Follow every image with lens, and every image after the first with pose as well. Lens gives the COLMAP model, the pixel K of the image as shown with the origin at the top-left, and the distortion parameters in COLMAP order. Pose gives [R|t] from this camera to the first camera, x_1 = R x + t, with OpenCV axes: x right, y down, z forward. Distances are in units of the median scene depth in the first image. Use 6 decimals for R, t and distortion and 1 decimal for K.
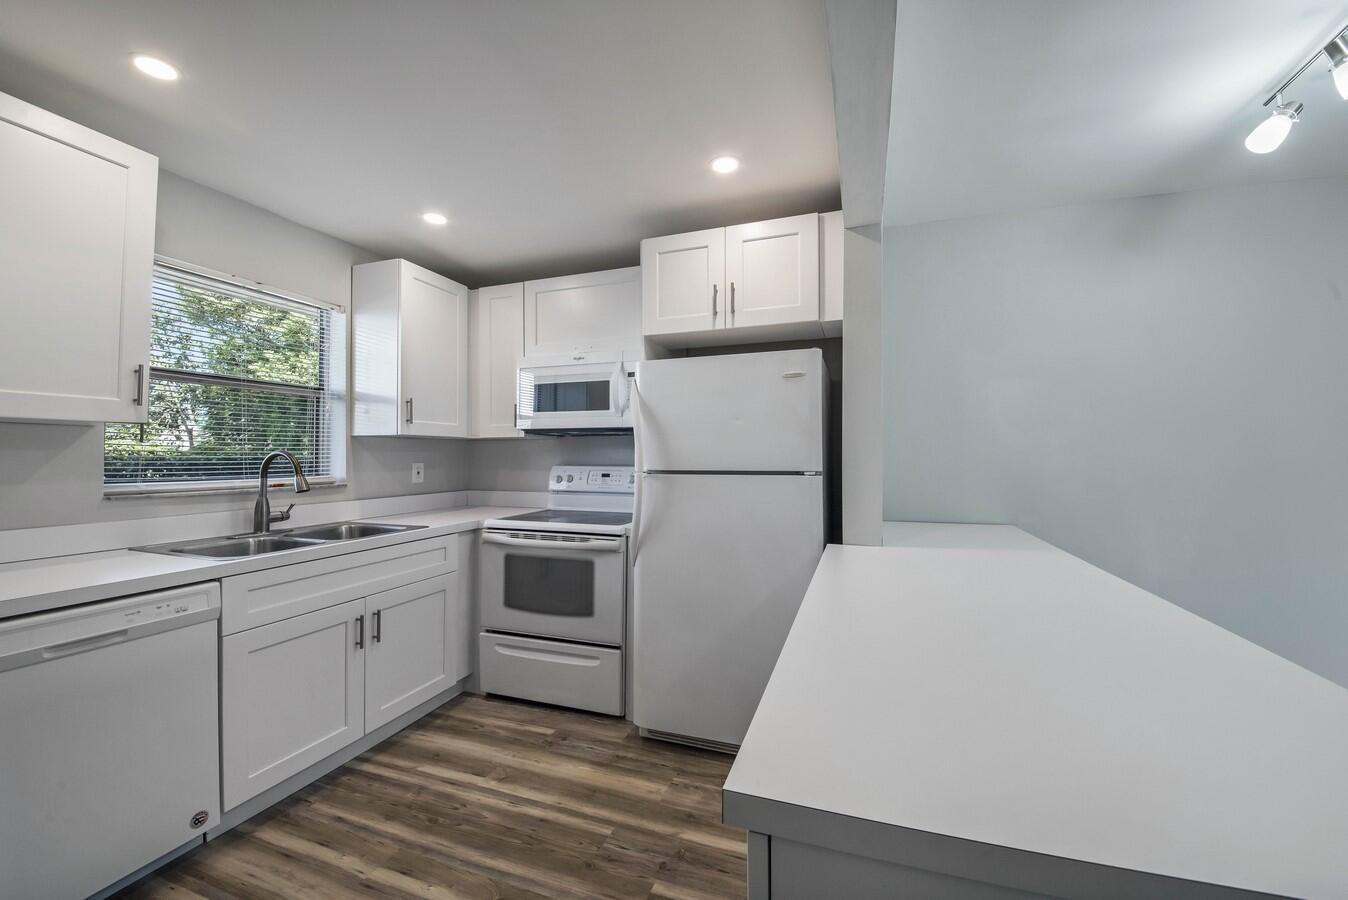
lens RADIAL K [[483.5, 0, 667.8], [0, 483.5, 449.3], [0, 0, 1]] dist [-0.014626, -0.000143]
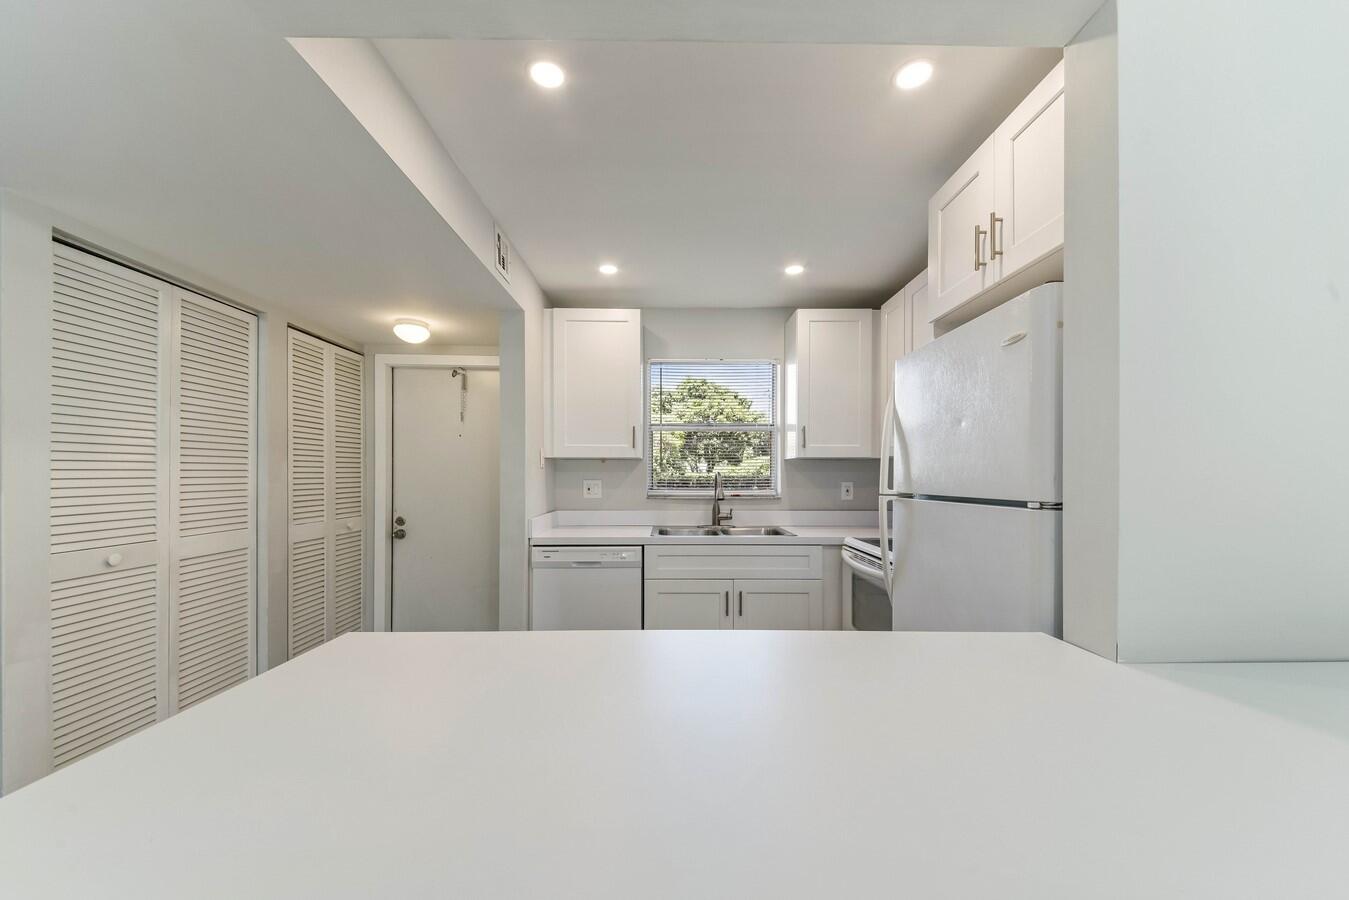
lens RADIAL K [[483.8, 0, 667.8], [0, 483.8, 474.4], [0, 0, 1]] dist [-0.014626, -0.000143]
pose [[0.380358, -0.000663, -0.924839, 0.459747], [0.009511, 0.999950, 0.003194, 0.005343], [0.924790, -0.010011, 0.380345, 0.269385]]
